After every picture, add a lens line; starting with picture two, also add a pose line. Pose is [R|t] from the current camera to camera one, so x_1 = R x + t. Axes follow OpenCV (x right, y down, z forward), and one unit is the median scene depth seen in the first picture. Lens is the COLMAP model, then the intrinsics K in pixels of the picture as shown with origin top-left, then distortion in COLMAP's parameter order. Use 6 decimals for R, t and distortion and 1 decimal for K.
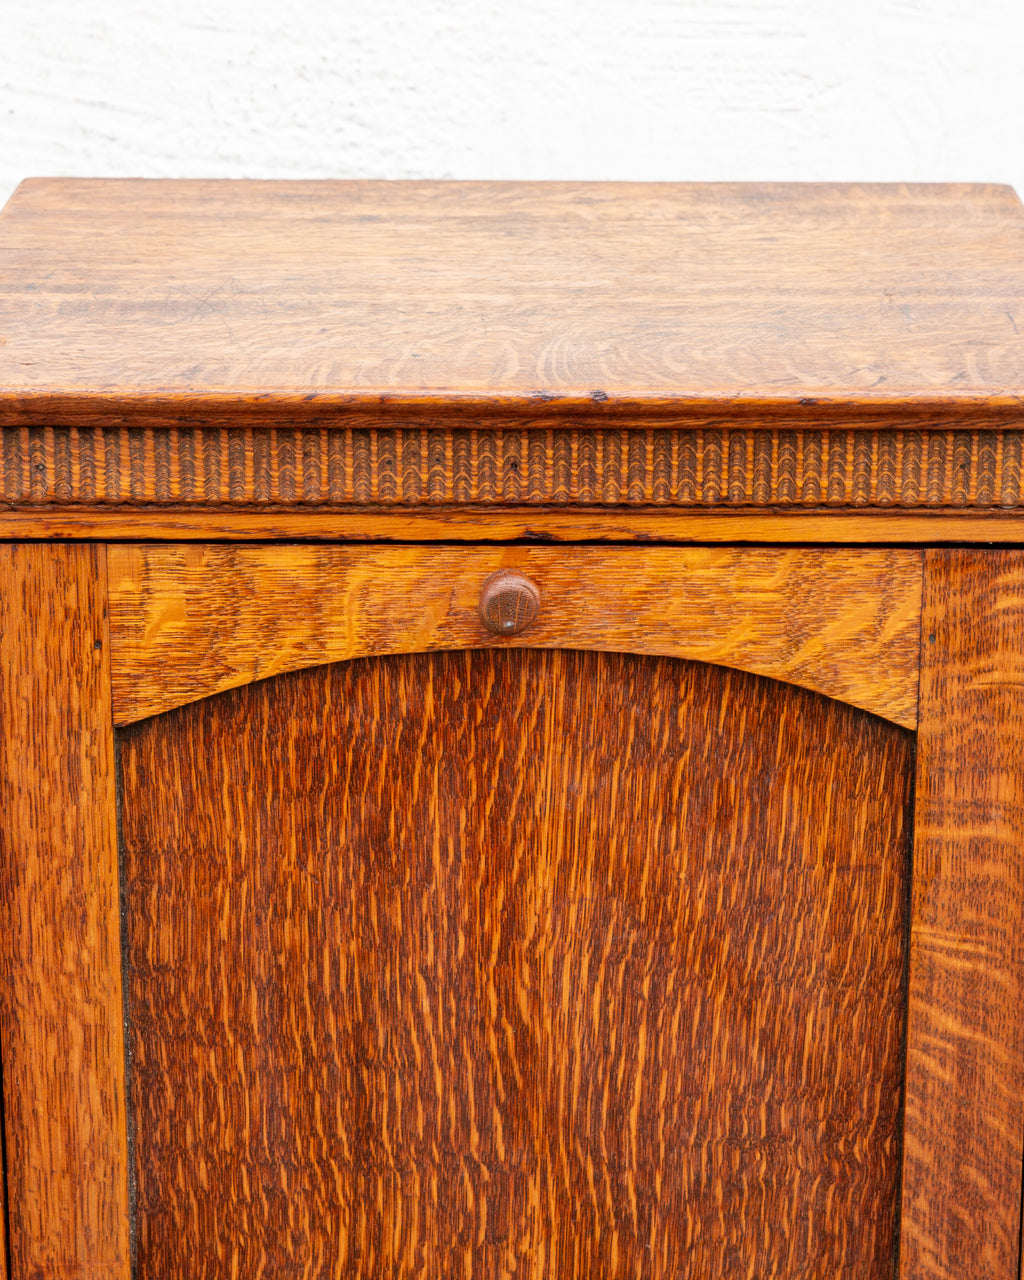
lens RADIAL K [[3536.5, 0, 529.1], [0, 3536.5, 428.2], [0, 0, 1]] dist [-0.028612, 0.148701]
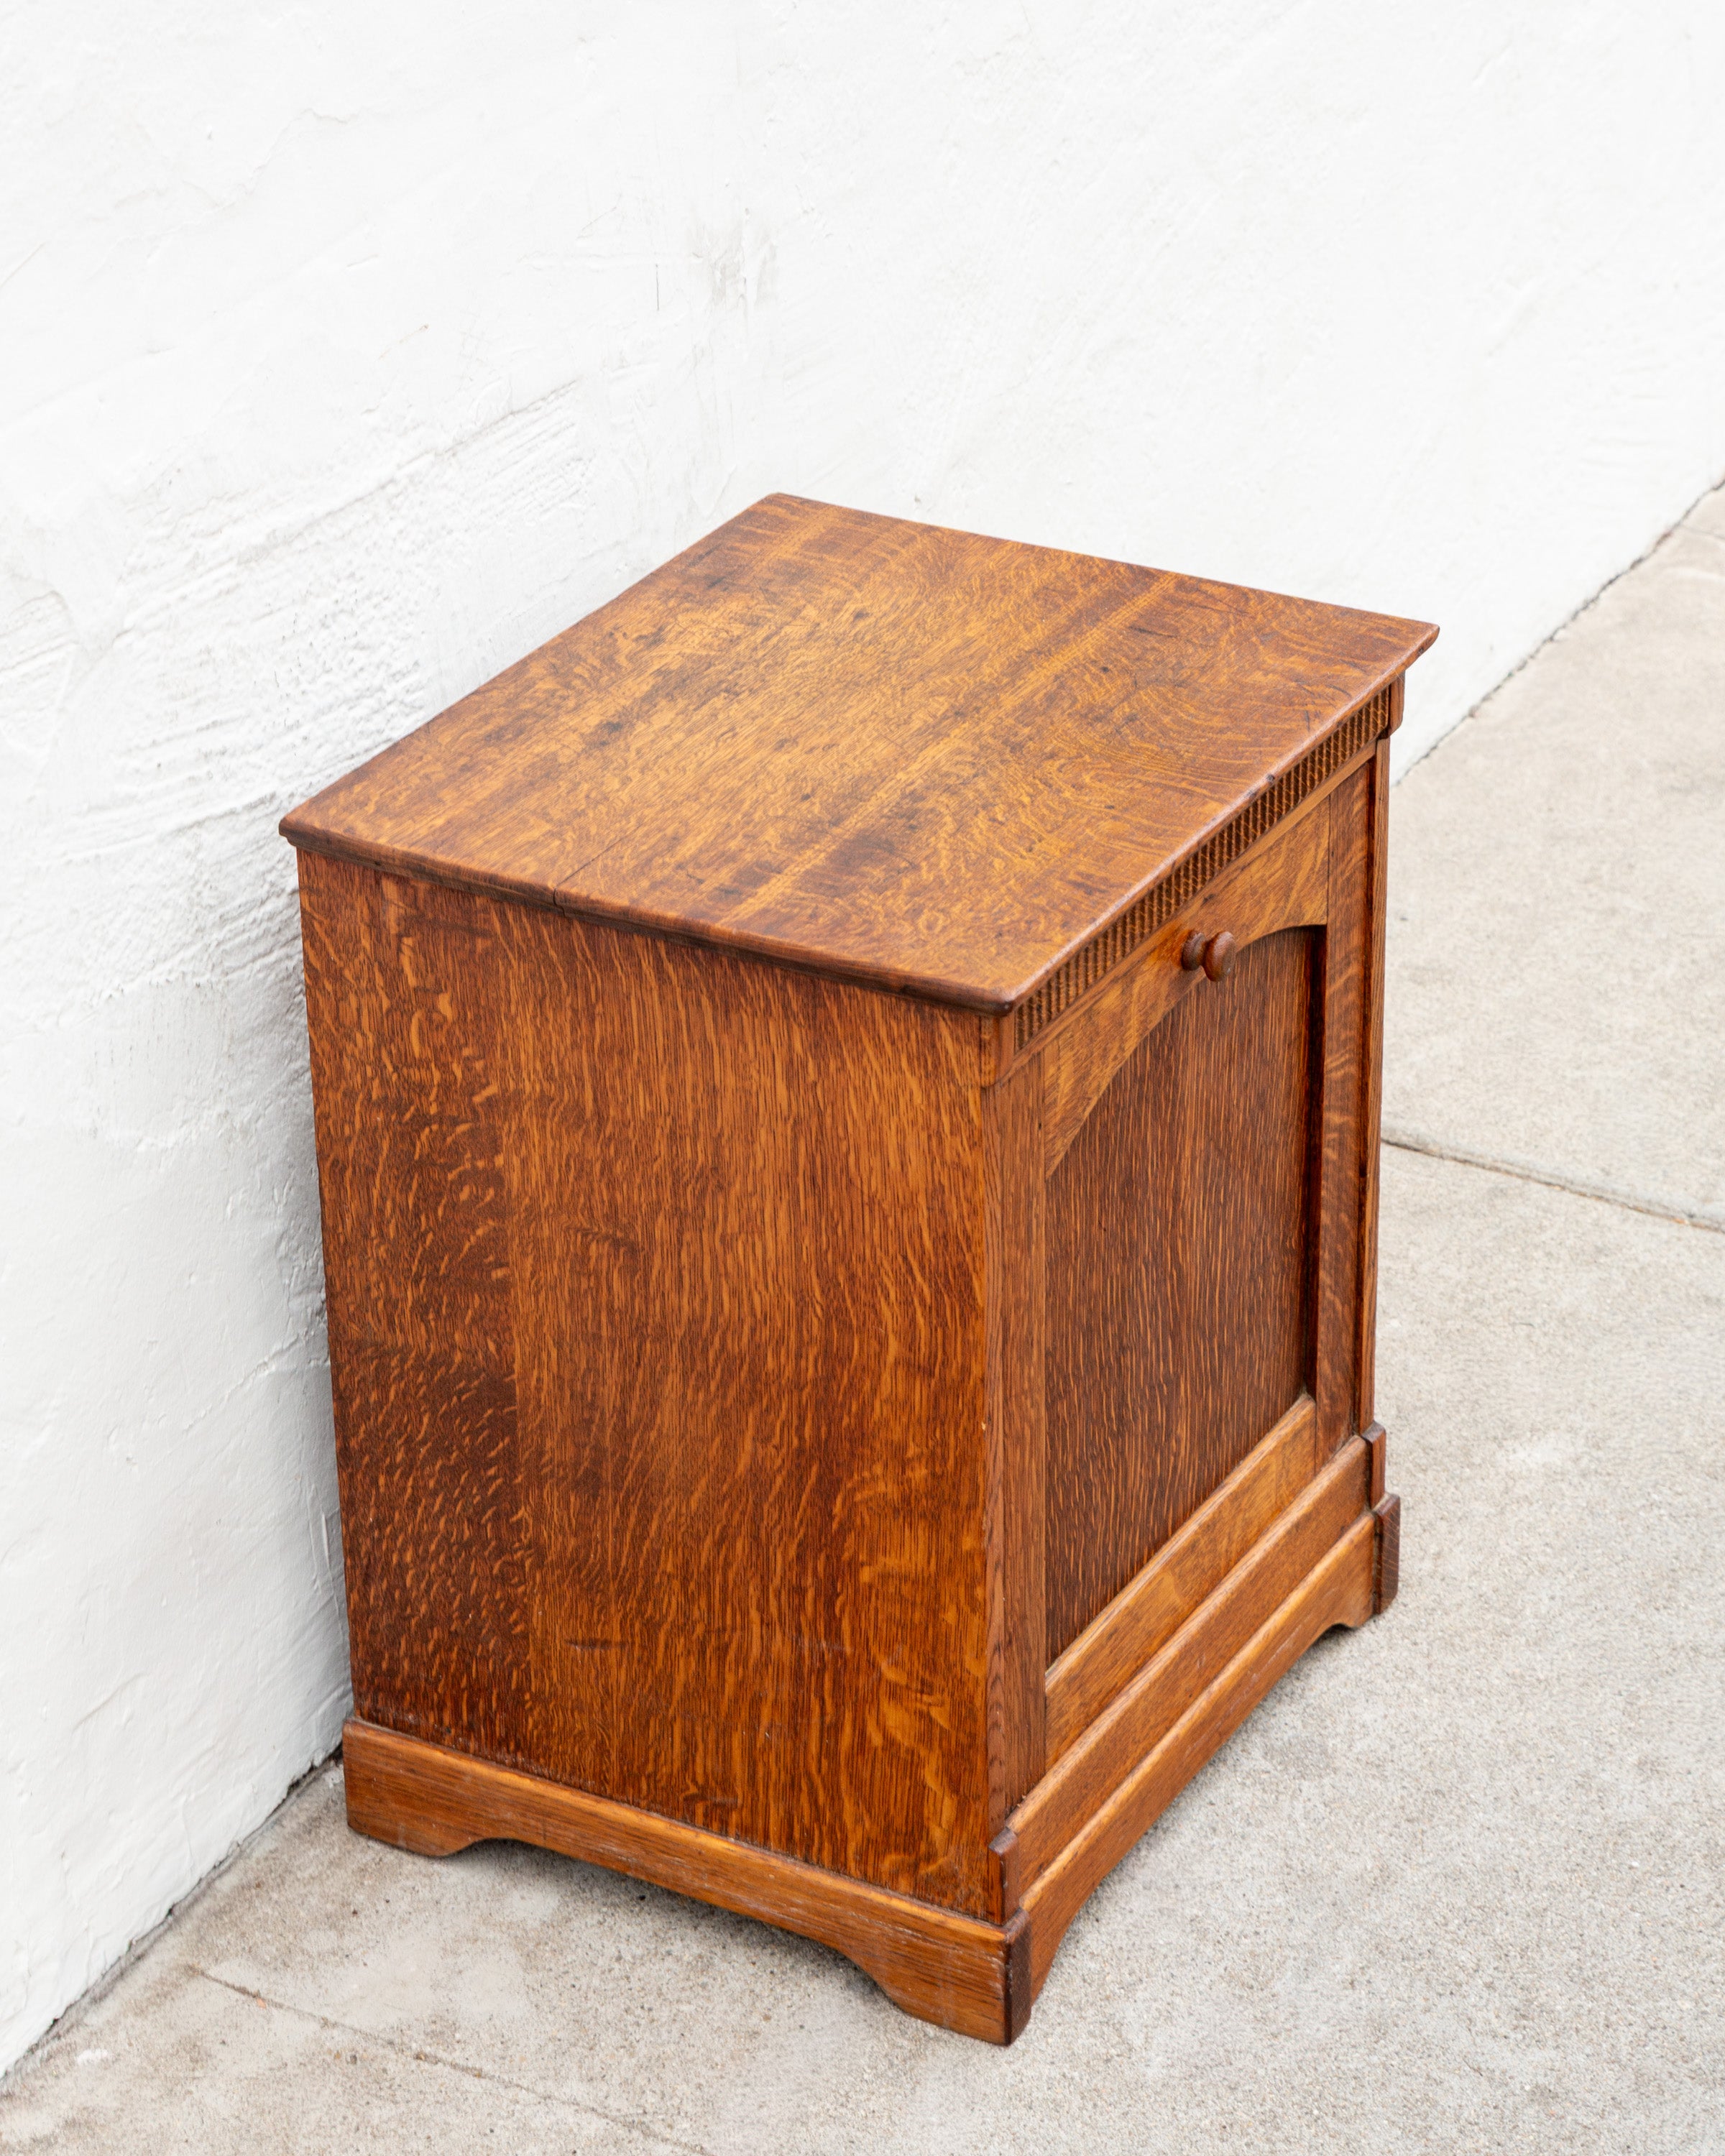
lens RADIAL K [[5532.6, 0, 865.9], [0, 5532.6, 992.7], [0, 0, 1]] dist [0.017480, -0.883149]
pose [[0.491447, -0.409434, 0.768664, -1.595993], [0.244455, 0.911970, 0.329474, -0.622948], [-0.835896, 0.025985, 0.548273, 0.003938]]
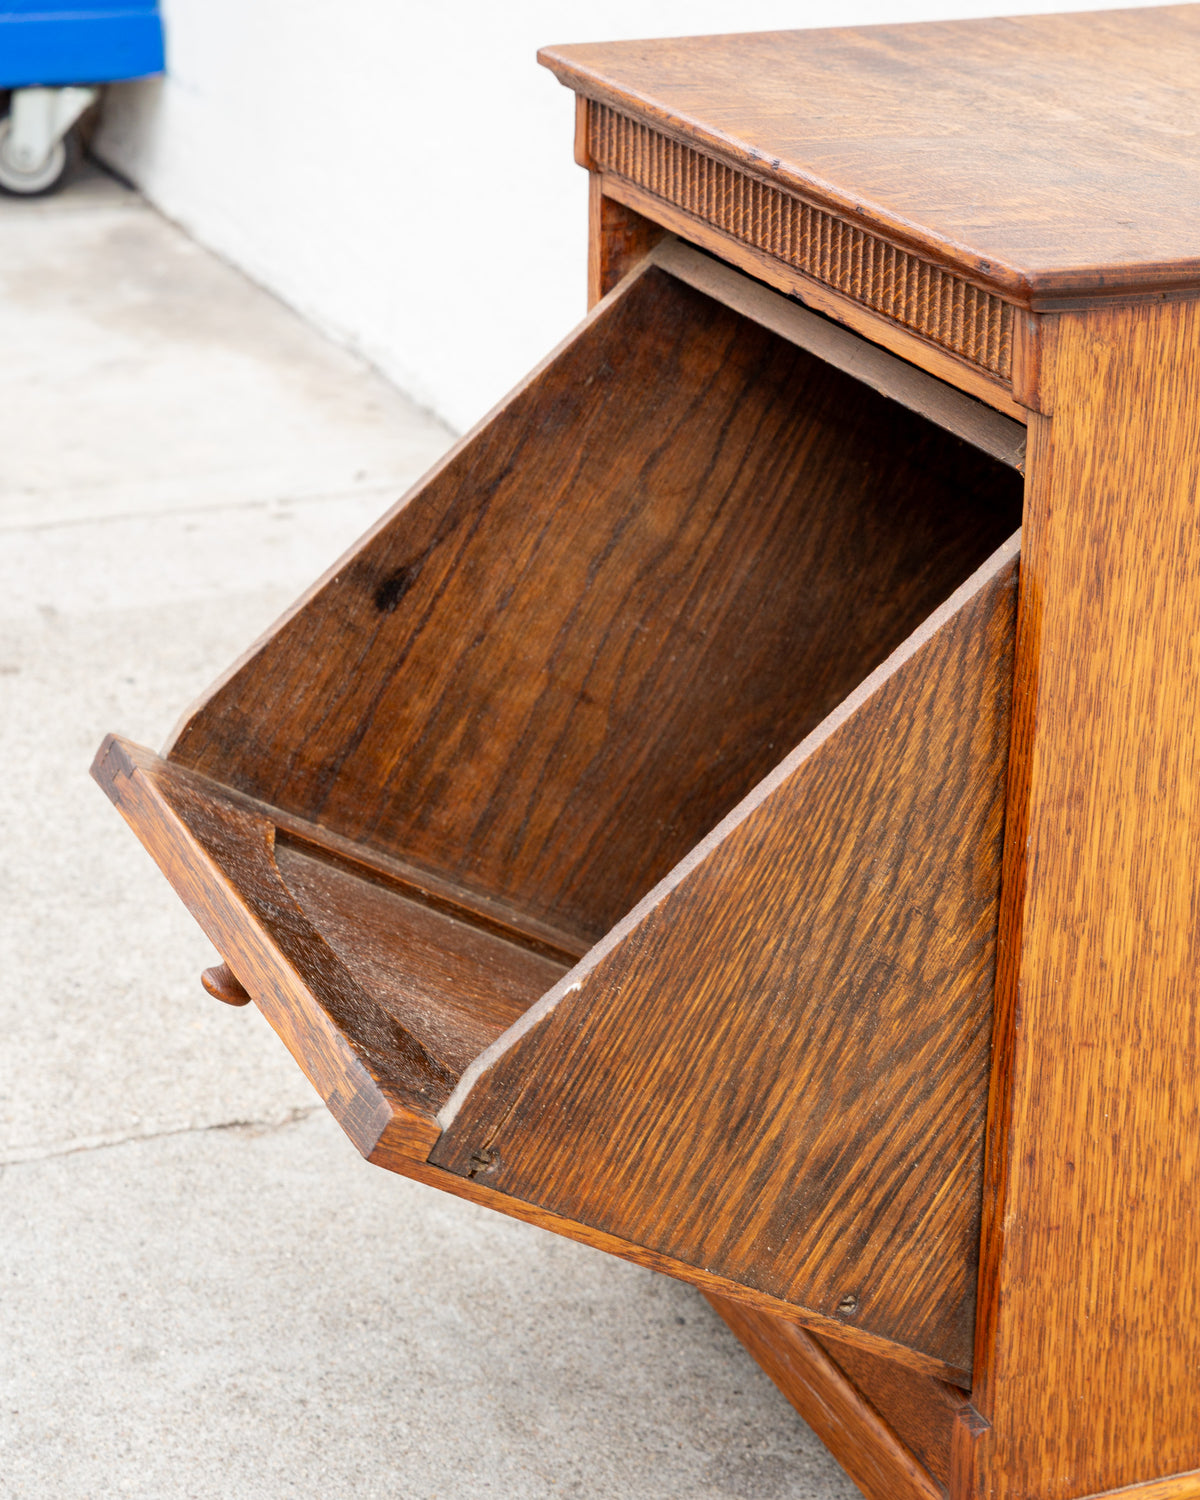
lens RADIAL K [[3408.2, 0, 620.6], [0, 3408.2, 750.5], [0, 0, 1]] dist [0.011391, -0.197137]
pose [[0.384402, 0.343539, -0.856864, 0.916417], [-0.250219, 0.932208, 0.261494, -0.098614], [0.888609, 0.113885, 0.444303, 0.495529]]
